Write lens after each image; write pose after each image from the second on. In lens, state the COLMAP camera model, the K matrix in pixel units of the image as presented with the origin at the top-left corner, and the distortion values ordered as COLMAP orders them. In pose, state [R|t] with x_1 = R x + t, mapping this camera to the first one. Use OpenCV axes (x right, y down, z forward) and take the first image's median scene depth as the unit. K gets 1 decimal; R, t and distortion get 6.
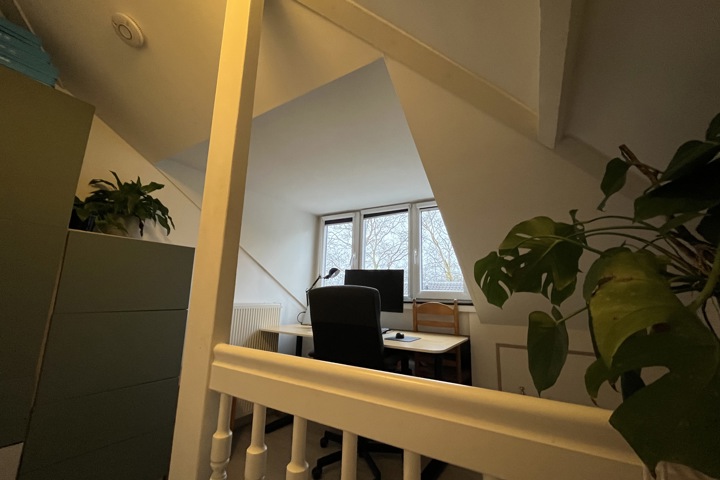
lens RADIAL K [[293.7, 0, 360.6], [0, 293.7, 240.4], [0, 0, 1]] dist [0.000759, 0.000035]
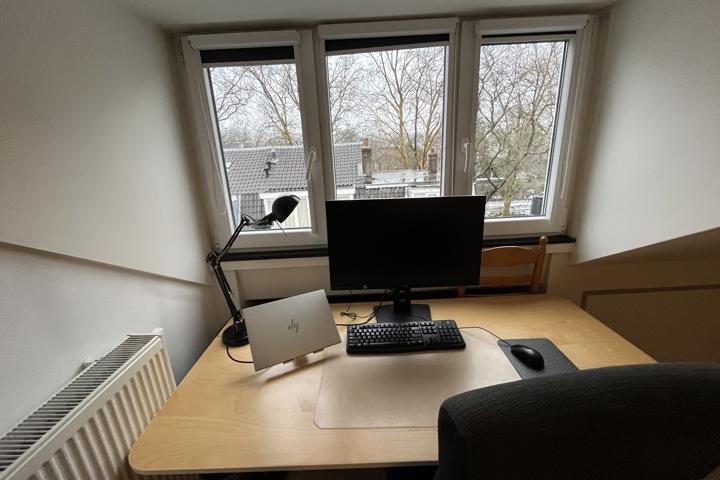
lens RADIAL K [[293.7, 0, 360.7], [0, 293.7, 238.6], [0, 0, 1]] dist [0.000759, 0.000035]
pose [[0.847704, -0.214739, 0.485062, -0.188439], [-0.024286, 0.897732, 0.439873, -0.025612], [-0.529913, -0.384662, 0.755795, 0.587997]]
